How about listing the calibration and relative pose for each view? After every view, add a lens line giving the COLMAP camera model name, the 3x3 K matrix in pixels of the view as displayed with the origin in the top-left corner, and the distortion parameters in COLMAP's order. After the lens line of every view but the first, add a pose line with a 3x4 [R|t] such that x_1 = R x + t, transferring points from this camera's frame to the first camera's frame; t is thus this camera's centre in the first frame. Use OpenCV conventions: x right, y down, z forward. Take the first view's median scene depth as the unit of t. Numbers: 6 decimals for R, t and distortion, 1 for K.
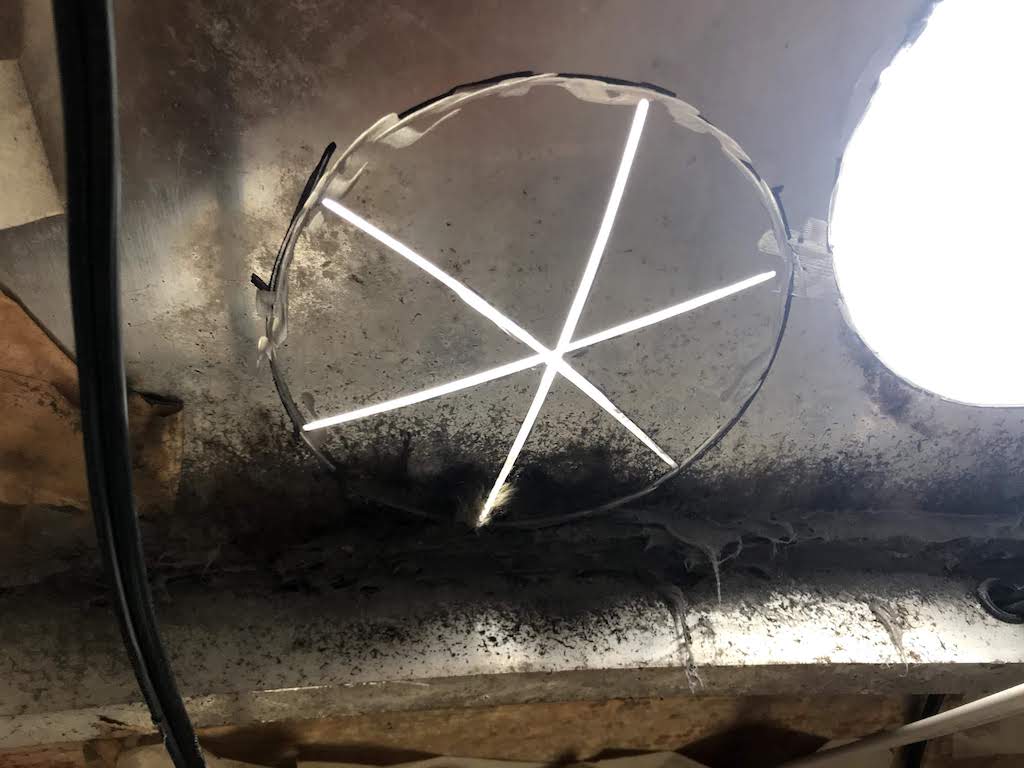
lens RADIAL K [[830.6, 0, 511.4], [0, 830.6, 383.6], [0, 0, 1]] dist [0.013513, 0.002772]
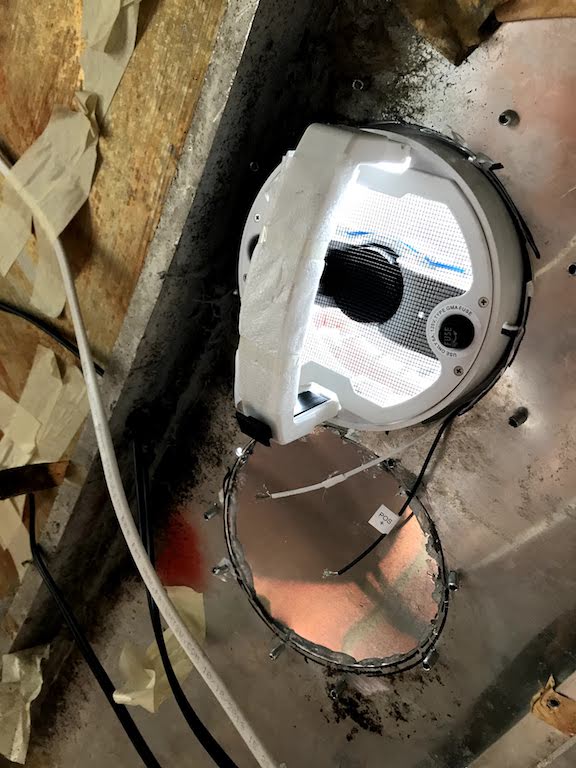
lens RADIAL K [[622.9, 0, 287.7], [0, 622.9, 384.1], [0, 0, 1]] dist [0.013513, 0.002772]
pose [[-0.409683, 0.797798, 0.442356, -0.255909], [-0.912023, -0.368495, -0.180071, 0.243045], [0.019346, -0.477211, 0.878576, -0.225634]]
